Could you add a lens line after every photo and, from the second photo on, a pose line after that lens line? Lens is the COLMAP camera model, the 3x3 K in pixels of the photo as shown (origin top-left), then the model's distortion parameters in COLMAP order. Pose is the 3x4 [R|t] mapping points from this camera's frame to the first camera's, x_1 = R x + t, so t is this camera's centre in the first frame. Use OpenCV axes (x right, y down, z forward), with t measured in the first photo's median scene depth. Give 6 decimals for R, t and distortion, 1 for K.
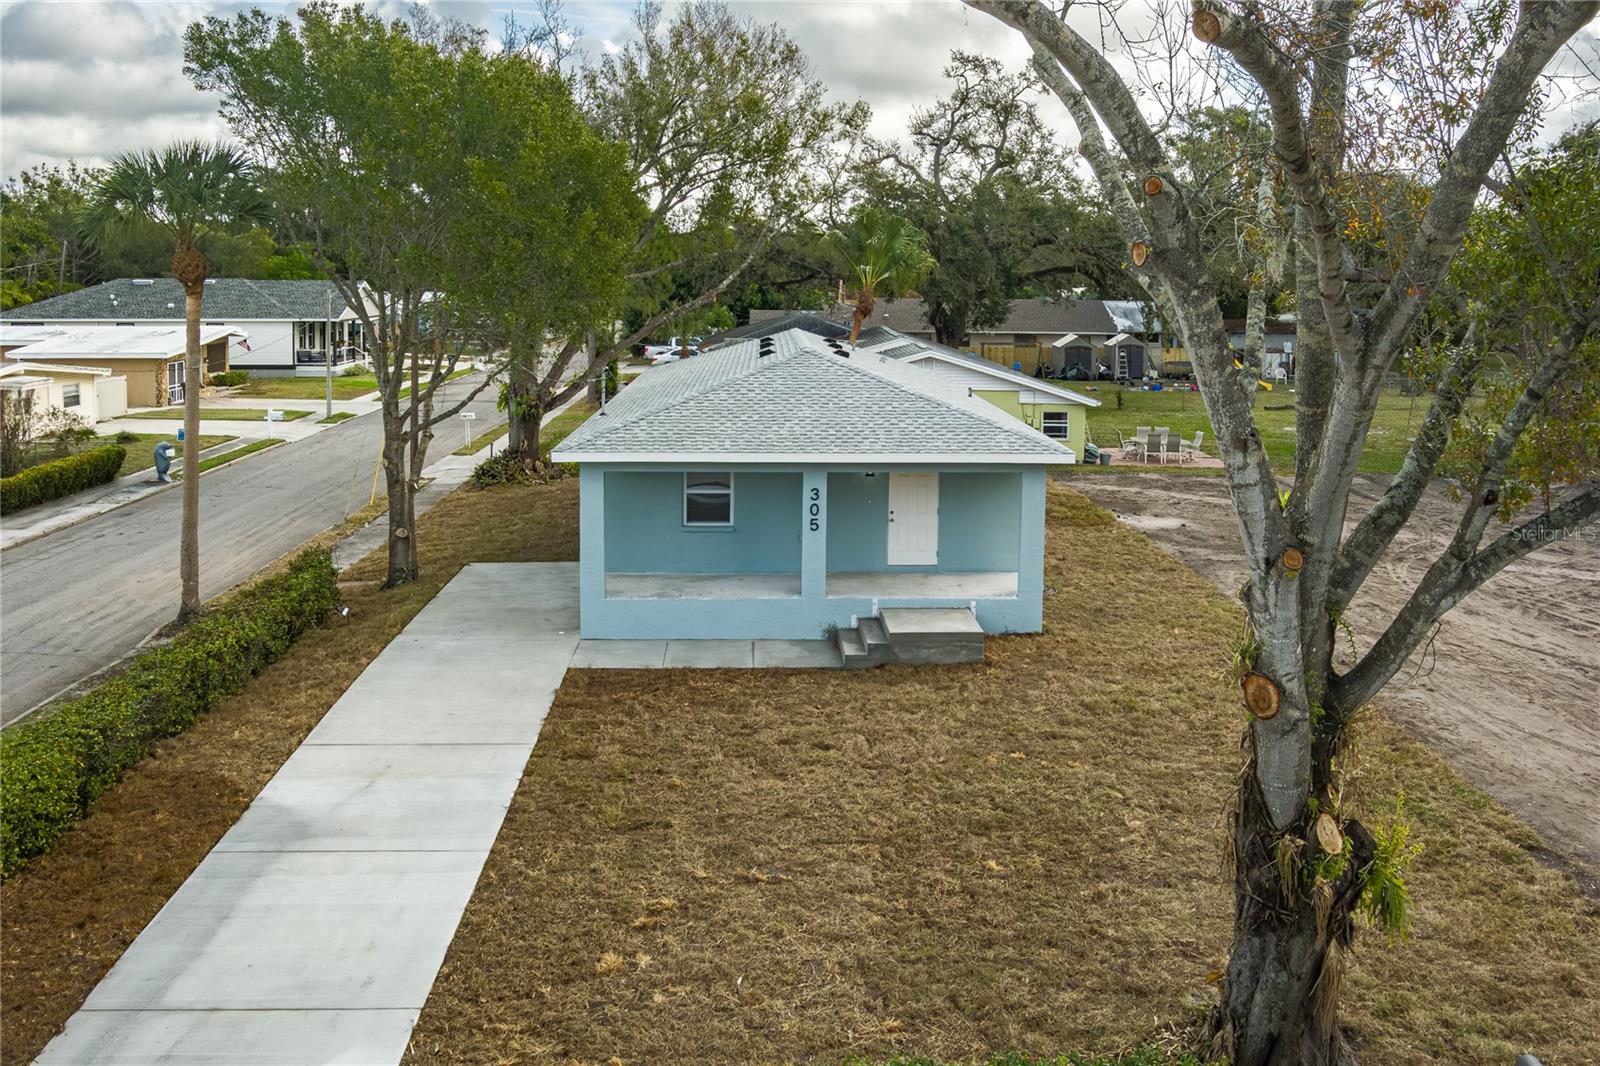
lens RADIAL K [[1303.6, 0, 831.1], [0, 1303.6, 407.0], [0, 0, 1]] dist [-0.049042, -0.001775]
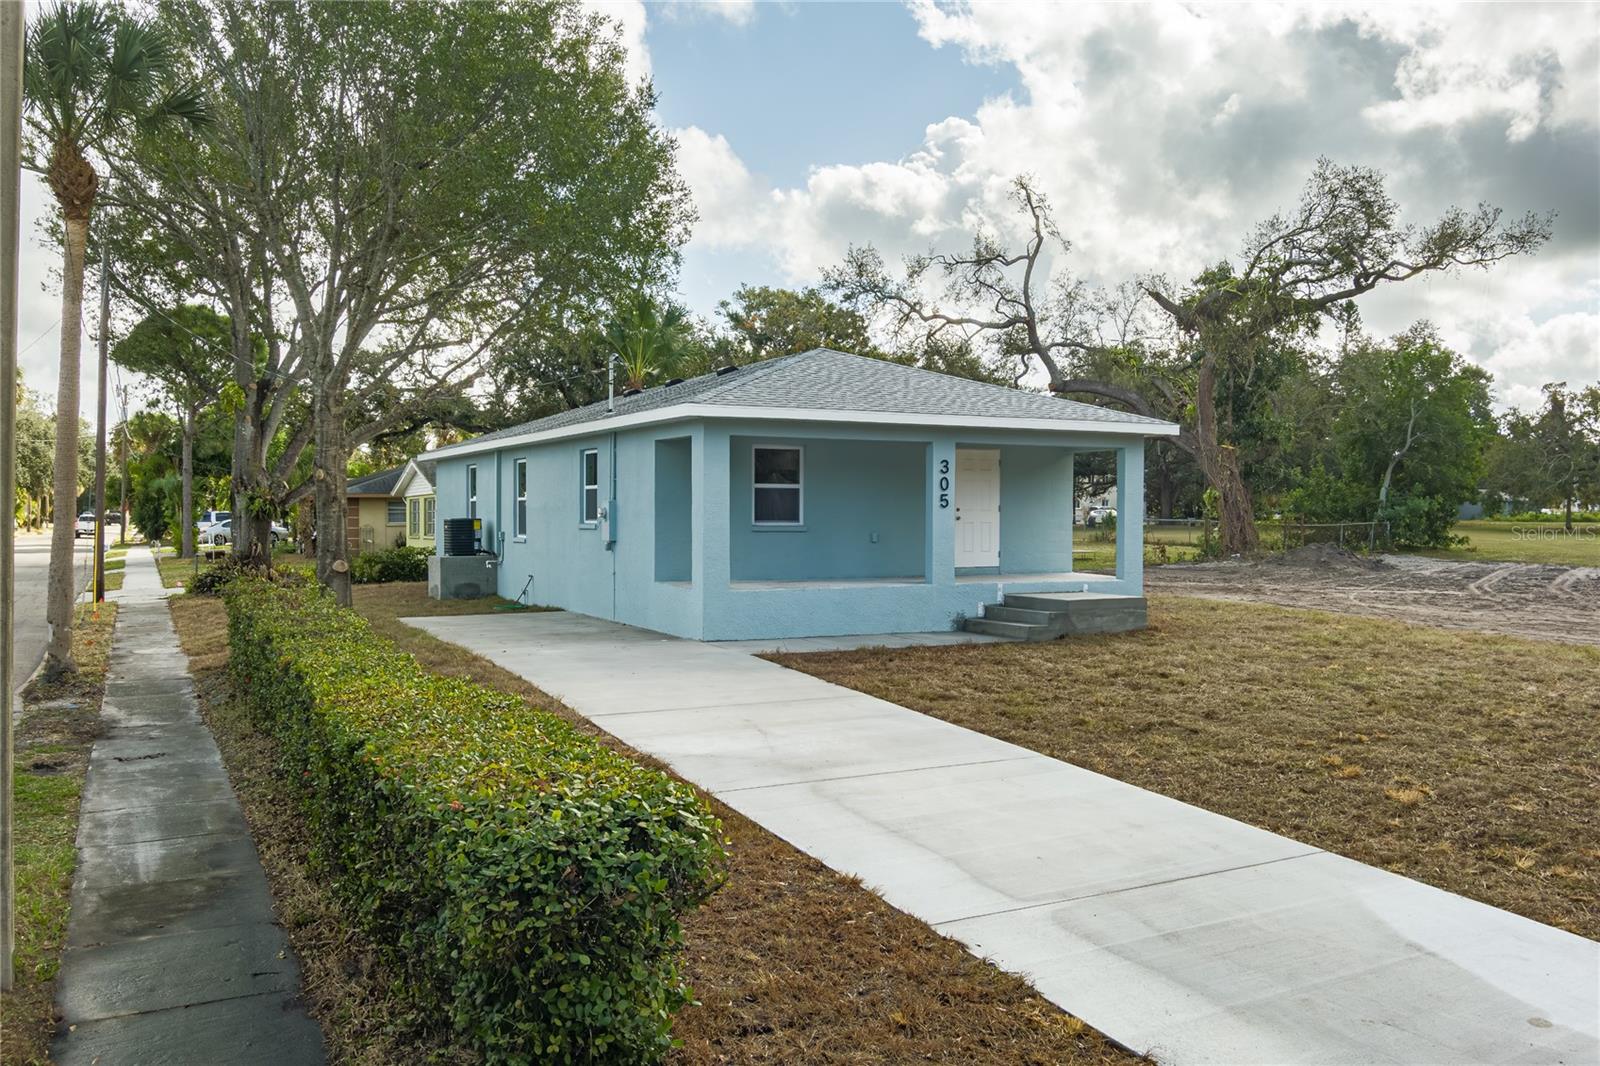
lens RADIAL K [[1301.4, 0, 800.0], [0, 1301.4, 533.0], [0, 0, 1]] dist [-0.052974, 0.001099]
pose [[0.910809, -0.015750, 0.412528, -0.630075], [0.050174, 0.996087, -0.072750, 0.231588], [-0.409769, 0.086959, 0.908035, 0.314201]]
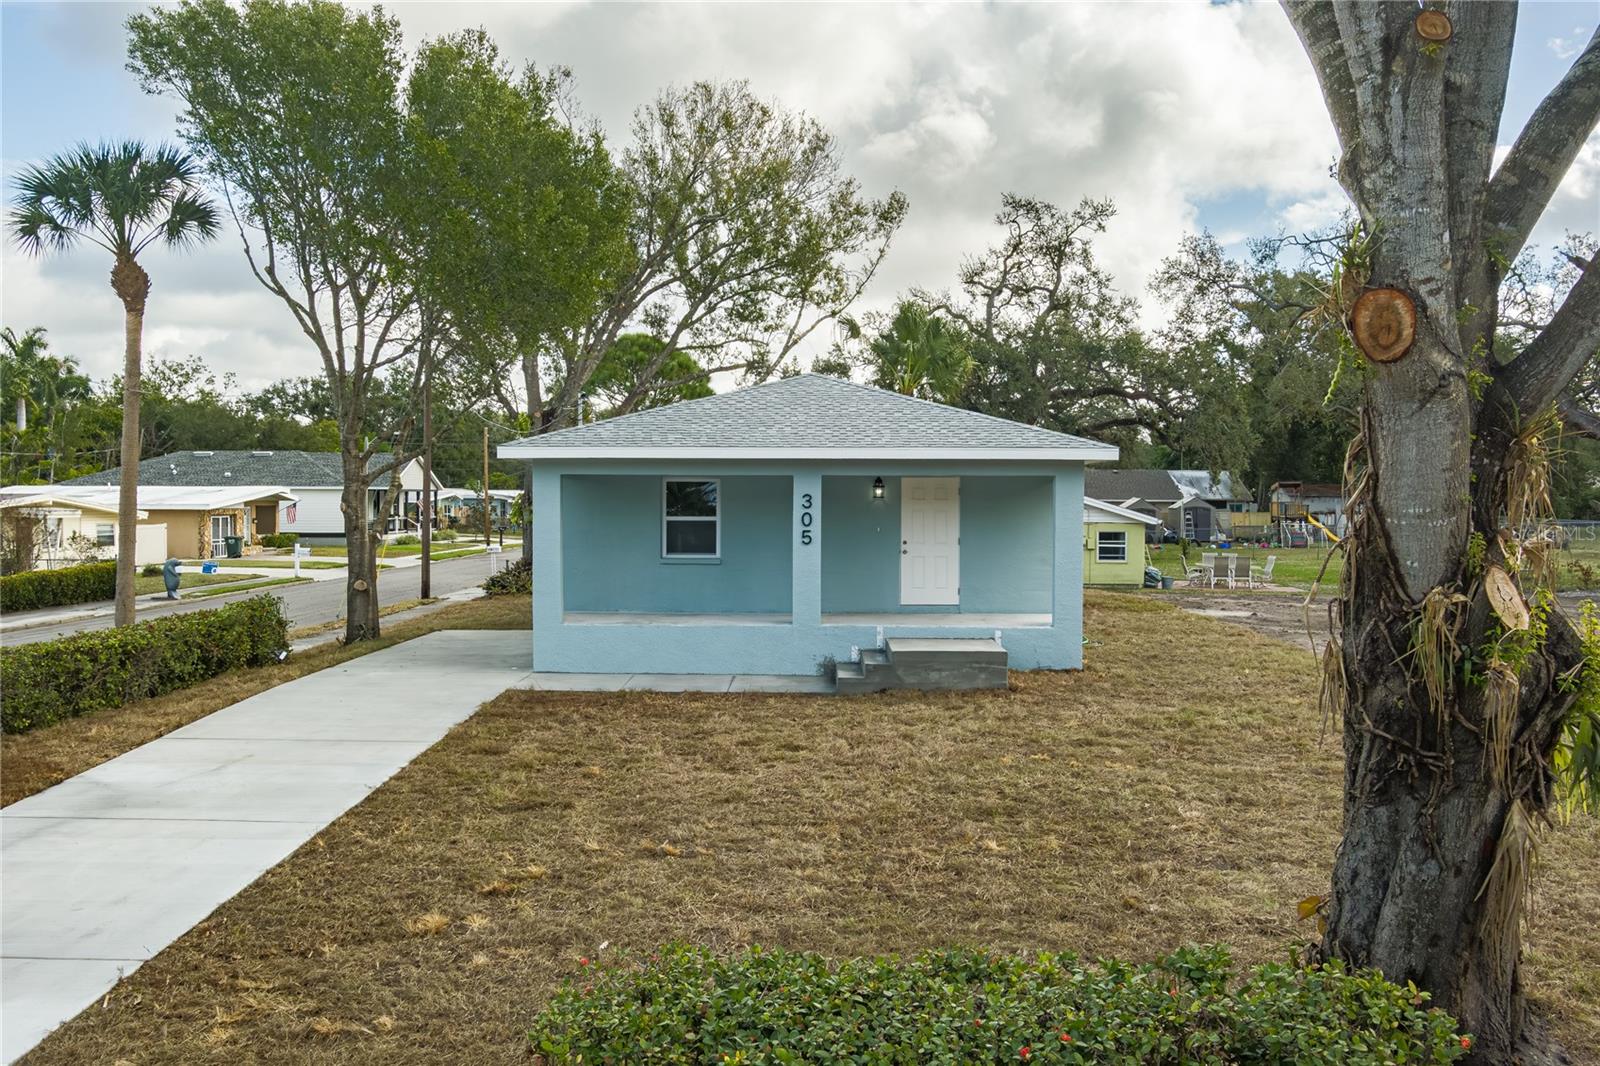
lens RADIAL K [[1276.5, 0, 804.7], [0, 1276.5, 570.0], [0, 0, 1]] dist [-0.063284, 0.009743]
pose [[0.997072, -0.003769, -0.076375, 0.065557], [0.000019, 0.998797, -0.049029, 0.204651], [0.076468, 0.048884, 0.995873, 0.239109]]
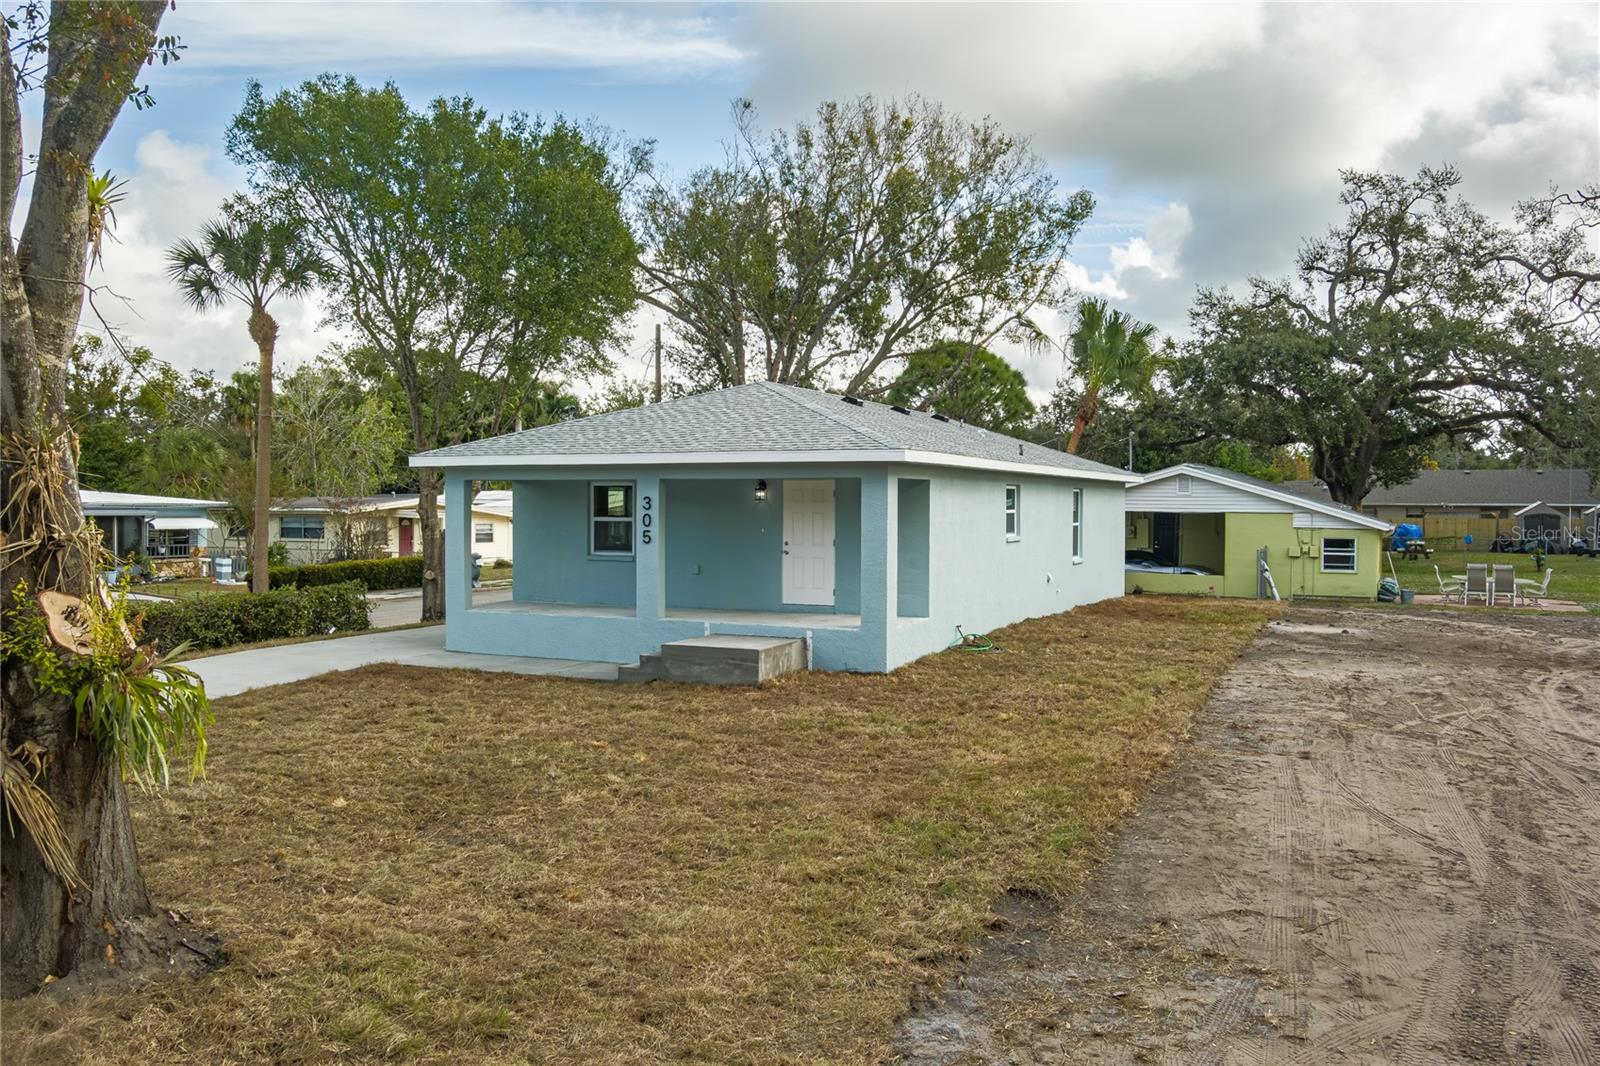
lens RADIAL K [[1272.5, 0, 814.7], [0, 1272.5, 556.8], [0, 0, 1]] dist [-0.066277, 0.003227]
pose [[0.887887, 0.011236, -0.459924, 0.667443], [-0.040485, 0.997732, -0.053781, 0.198074], [0.458277, 0.066372, 0.886328, 0.362643]]
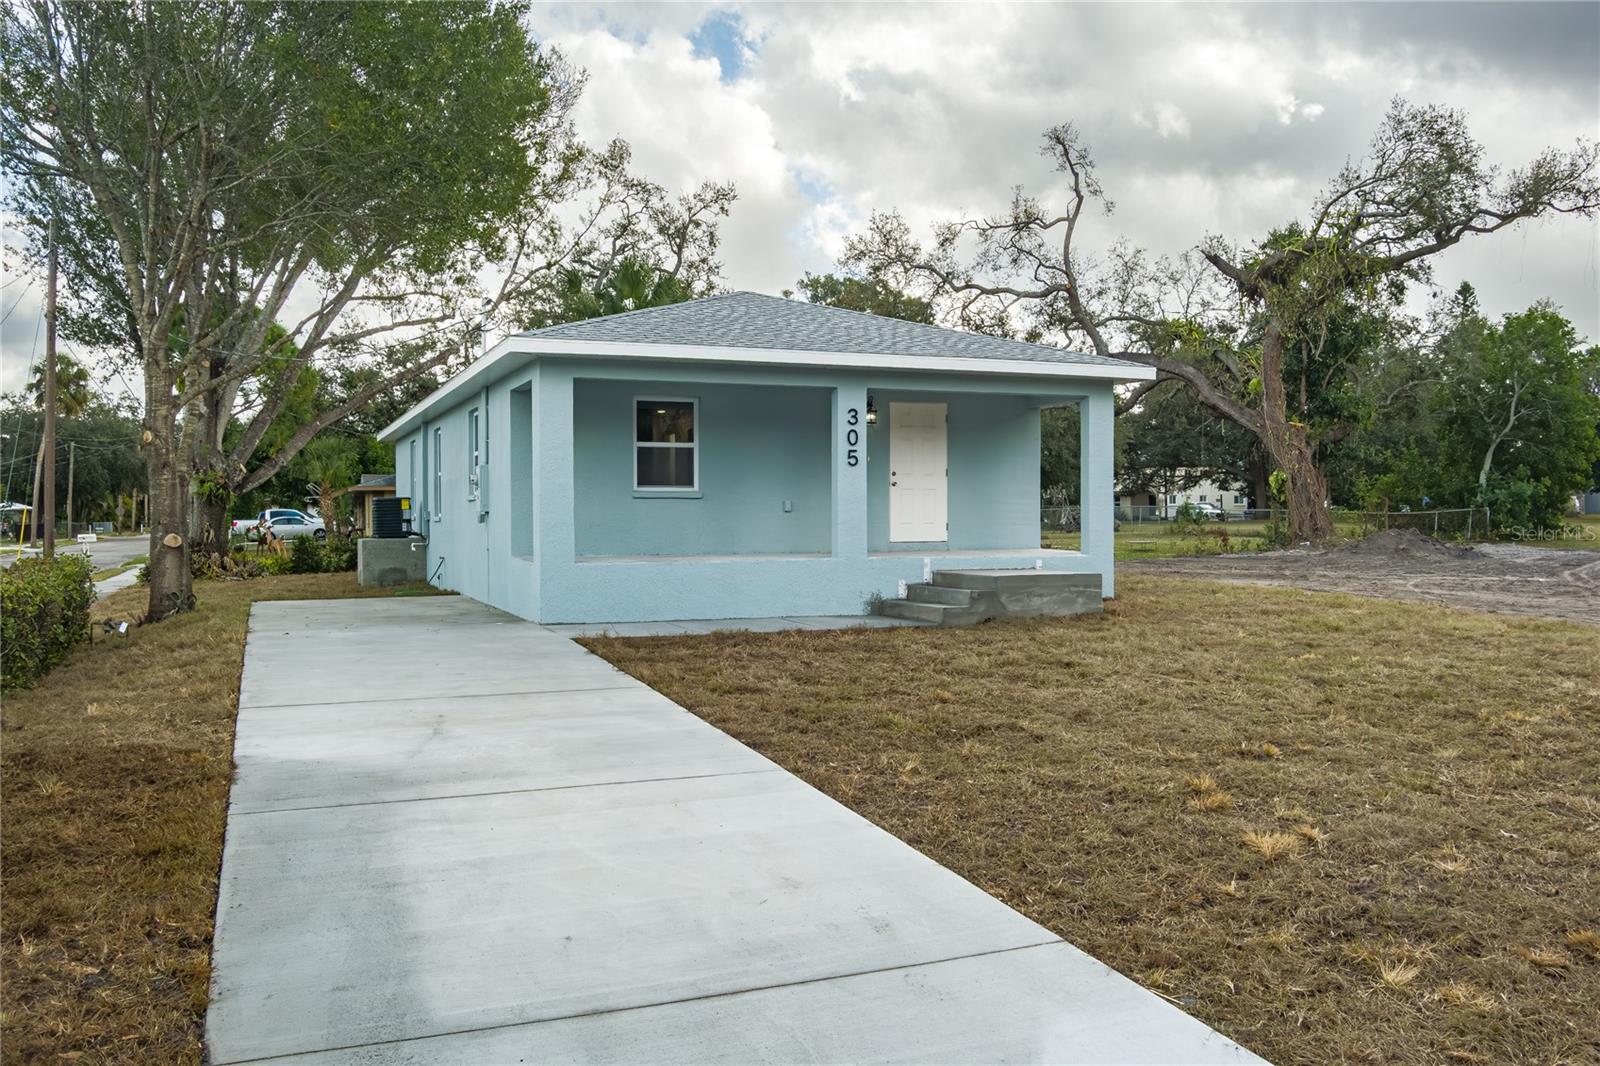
lens RADIAL K [[1301.0, 0, 774.1], [0, 1301.0, 529.0], [0, 0, 1]] dist [-0.069033, 0.017784]
pose [[0.948486, -0.018652, 0.316271, -0.388354], [0.047491, 0.995357, -0.083723, 0.256127], [-0.313241, 0.094430, 0.944967, 0.427910]]
